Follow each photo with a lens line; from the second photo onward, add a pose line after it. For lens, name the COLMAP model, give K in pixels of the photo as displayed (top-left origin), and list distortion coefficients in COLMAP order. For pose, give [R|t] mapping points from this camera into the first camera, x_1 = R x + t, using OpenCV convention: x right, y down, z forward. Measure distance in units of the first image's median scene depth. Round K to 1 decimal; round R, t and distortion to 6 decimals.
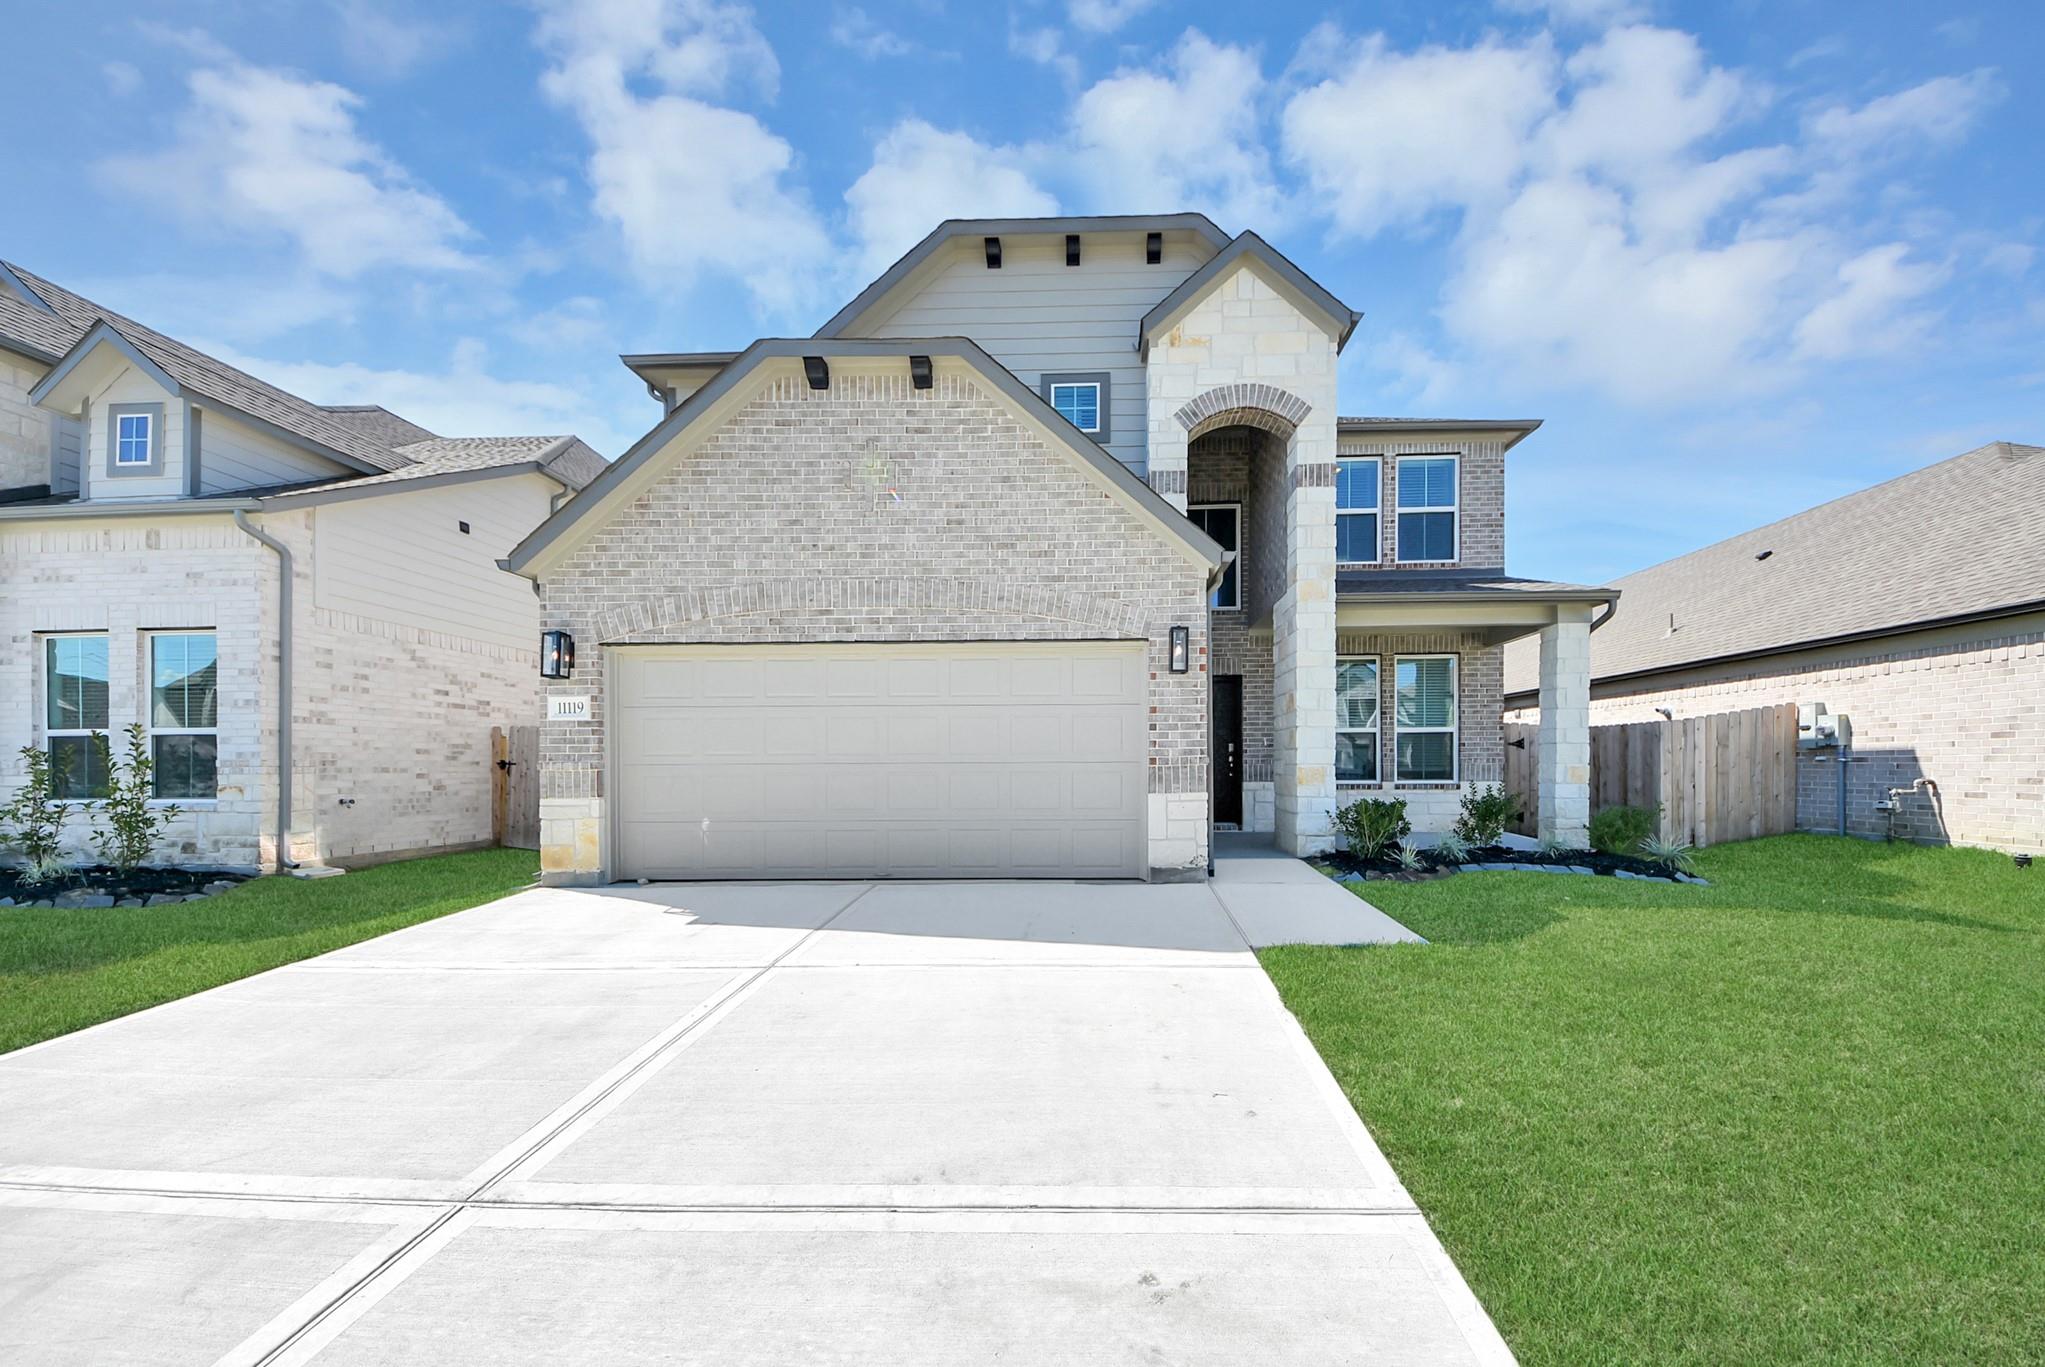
lens RADIAL K [[688.4, 0, 1090.0], [0, 688.4, 734.2], [0, 0, 1]] dist [0.000940, -0.000211]
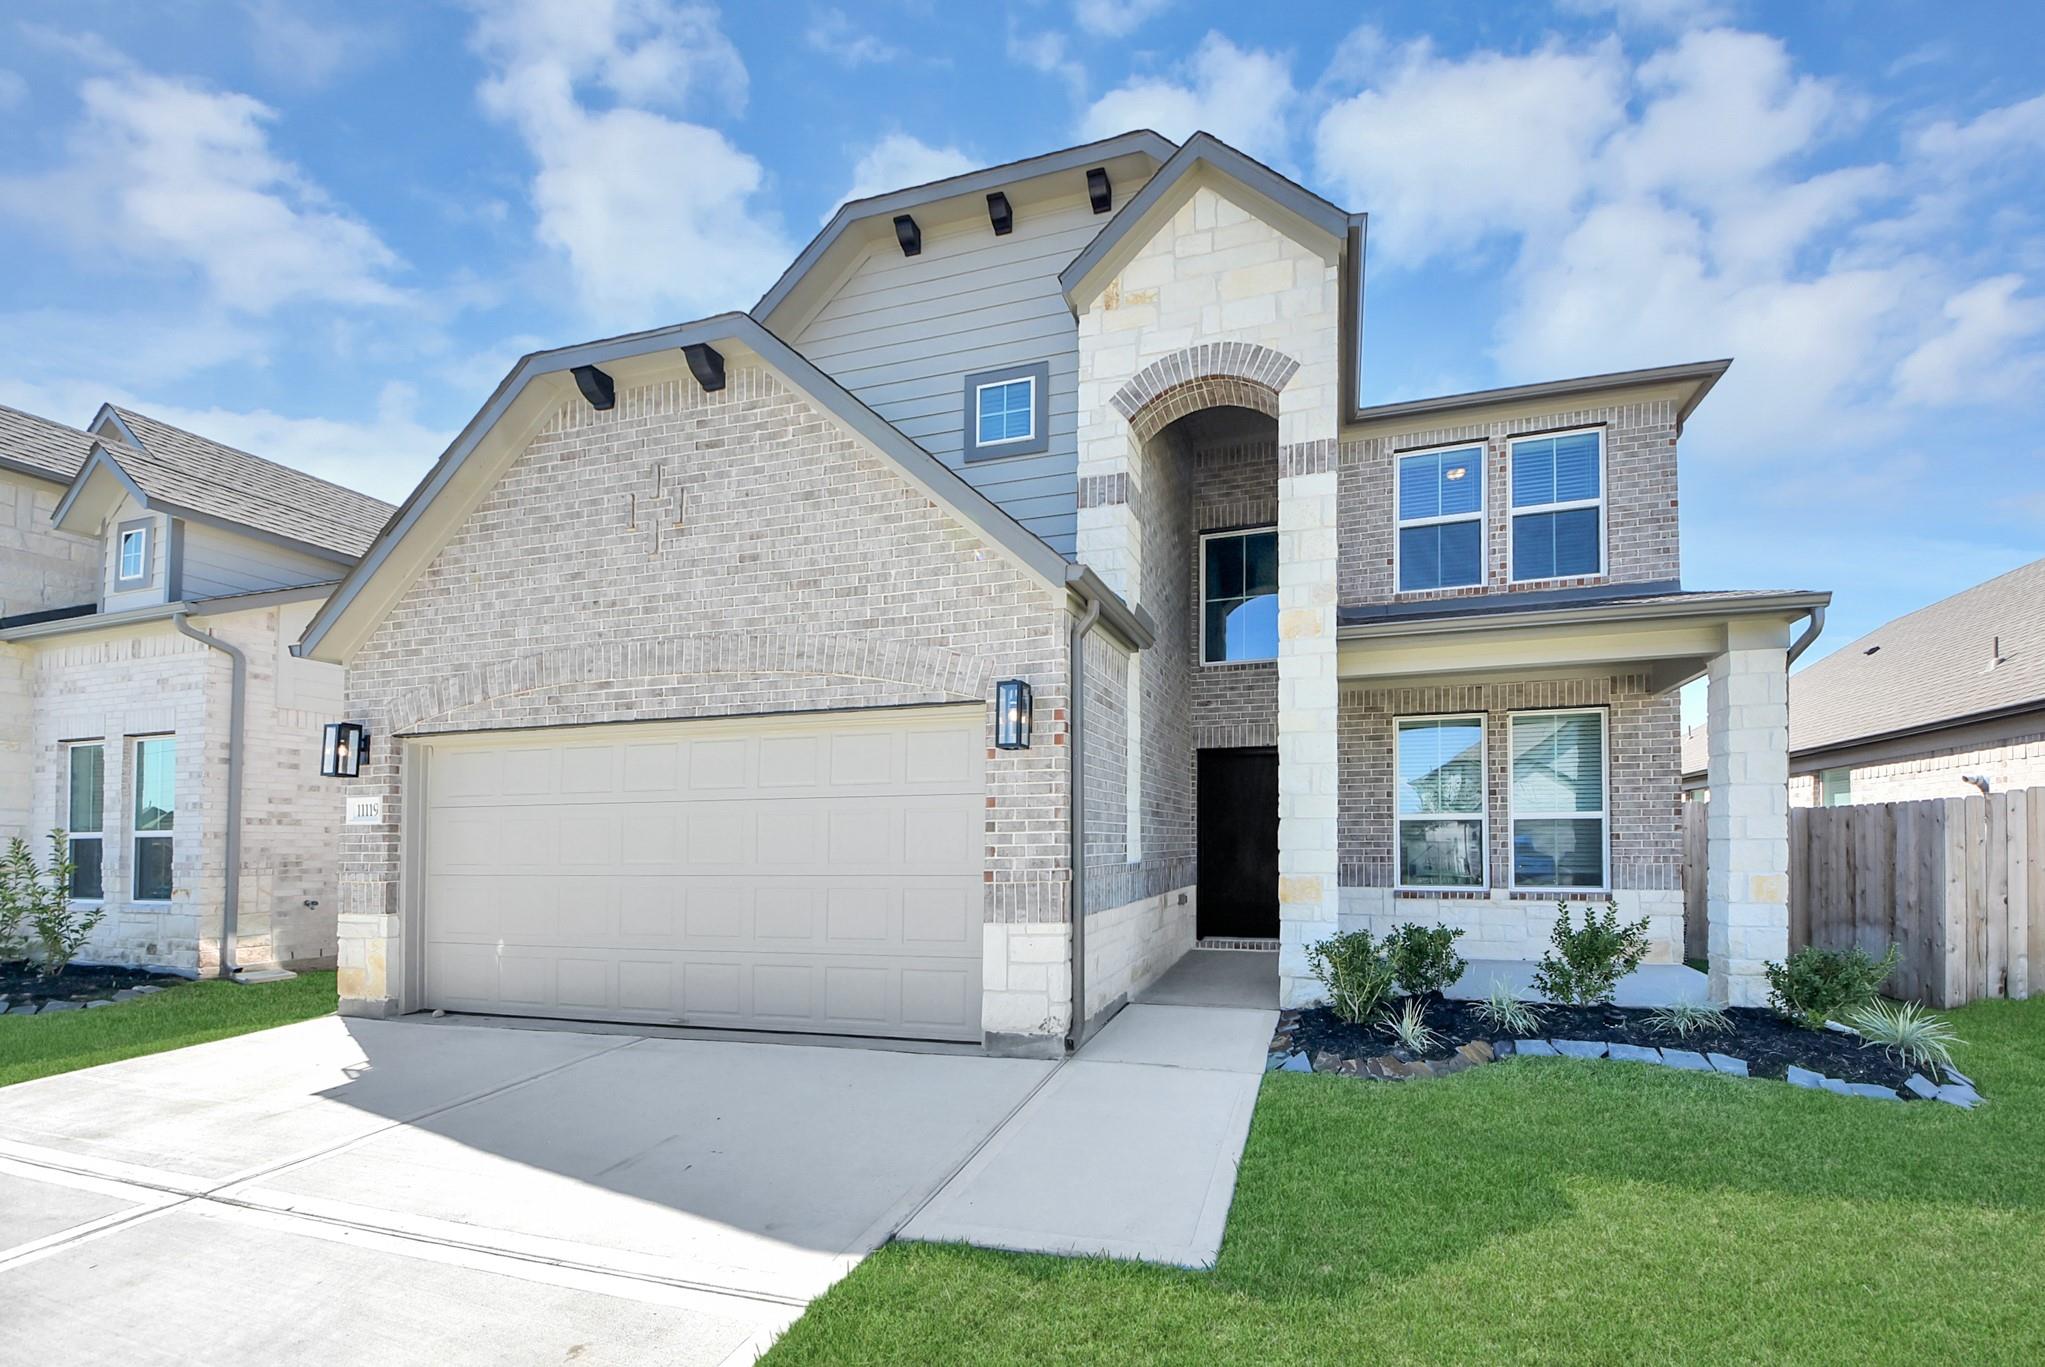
lens RADIAL K [[734.8, 0, 1137.7], [0, 734.8, 801.3], [0, 0, 1]] dist [0.001069, -0.004620]
pose [[0.978755, -0.015707, -0.204429, 0.301869], [0.012138, 0.999751, -0.018702, -0.016249], [0.204672, 0.015824, 0.978703, 0.236548]]
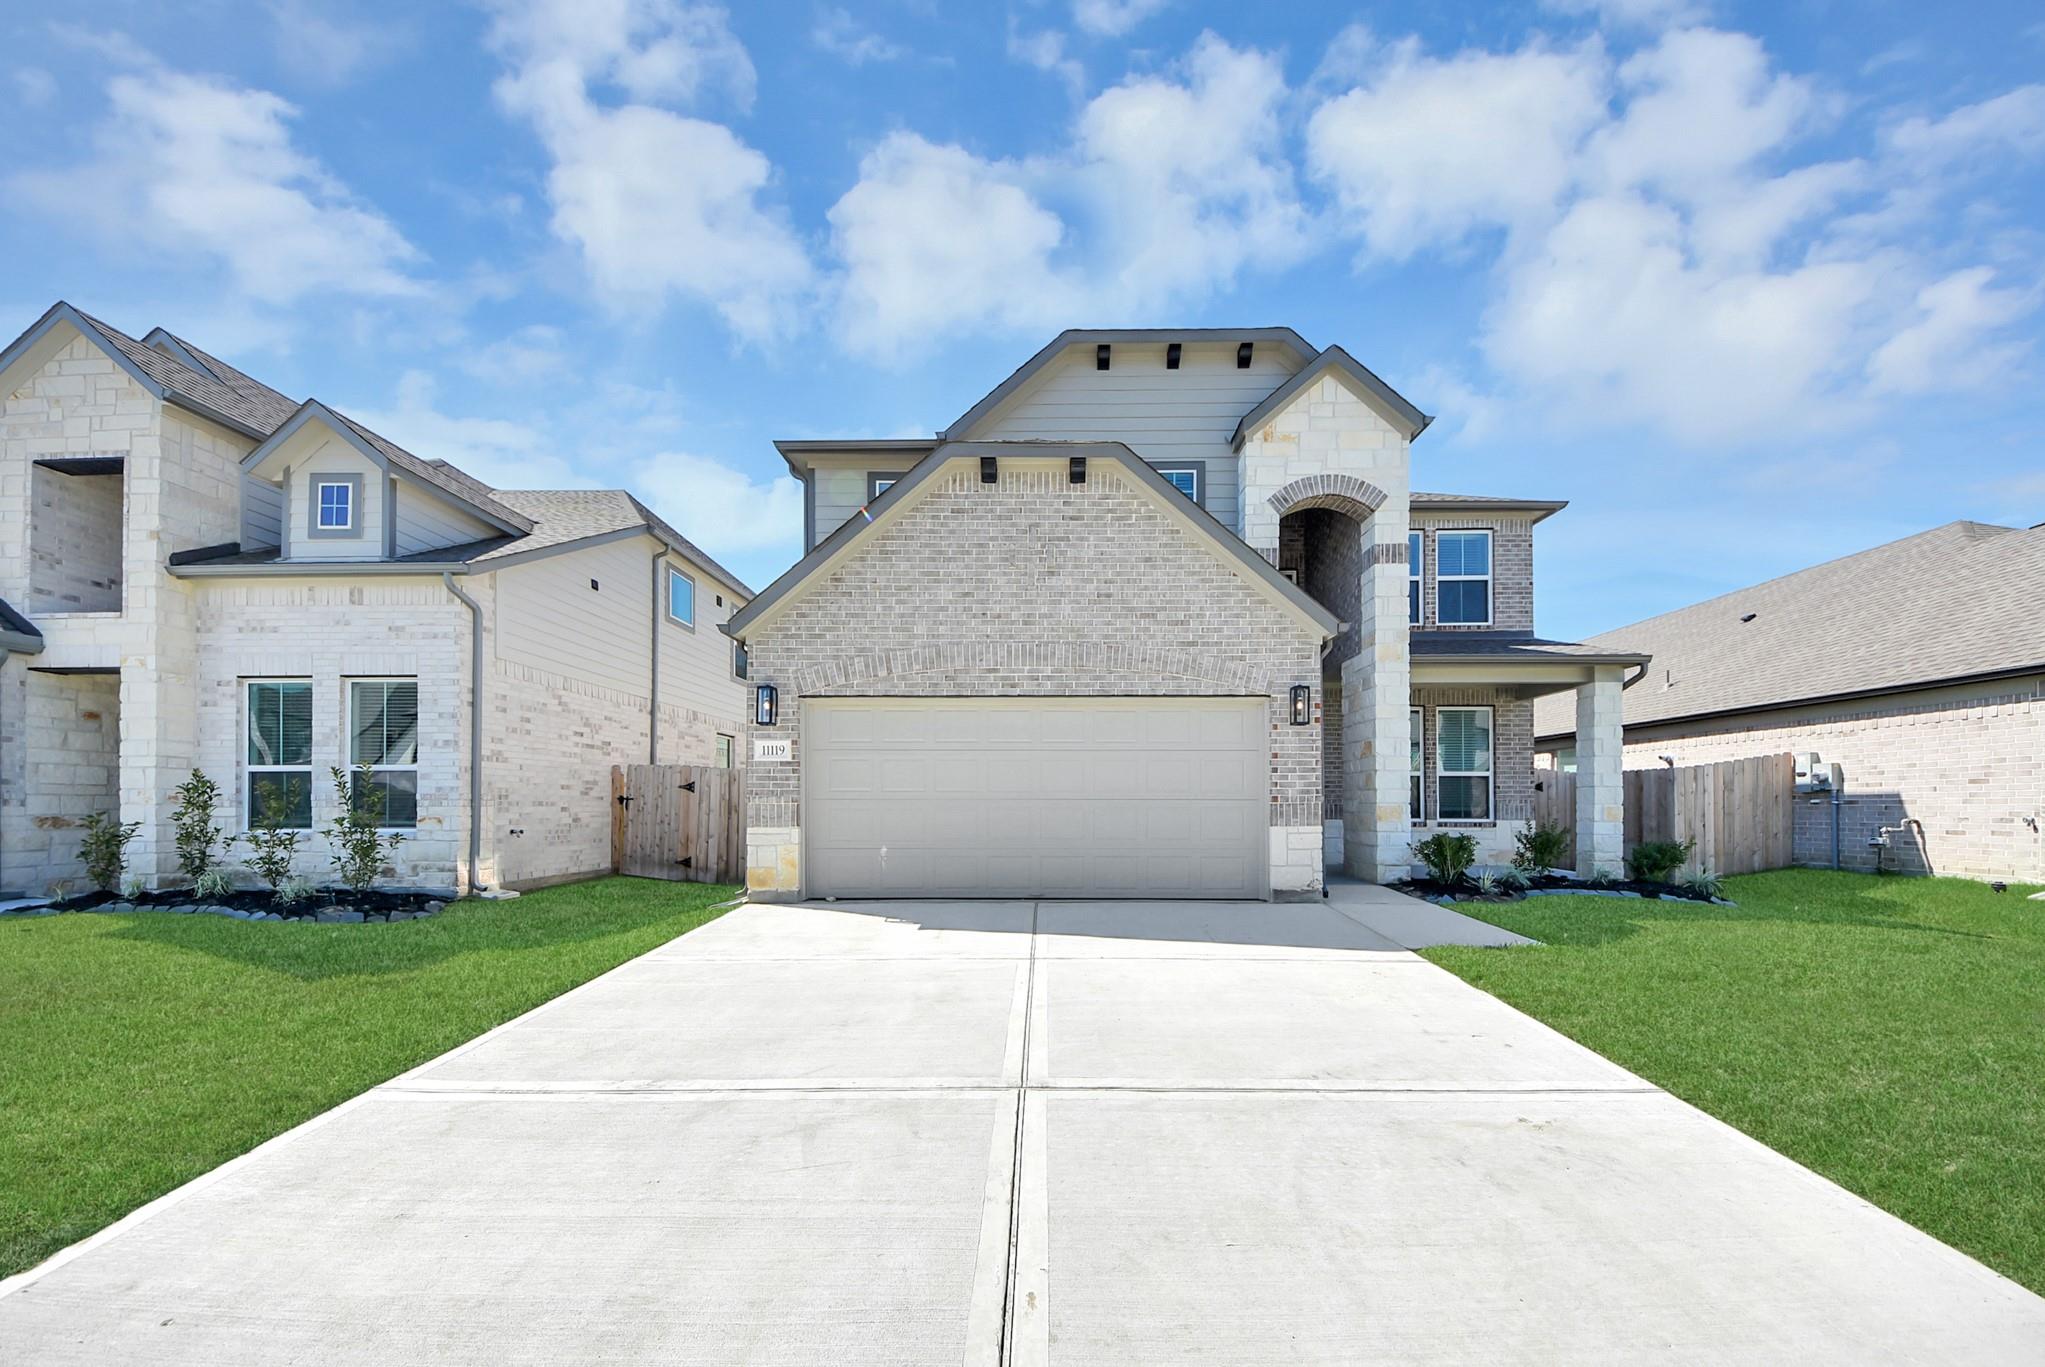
lens RADIAL K [[665.8, 0, 1093.0], [0, 665.8, 762.9], [0, 0, 1]] dist [0.001696, 0.000089]
pose [[0.999896, 0.006929, 0.012679, -0.178859], [-0.006700, 0.999815, -0.018010, -0.000317], [-0.012802, 0.017924, 0.999757, -0.106355]]
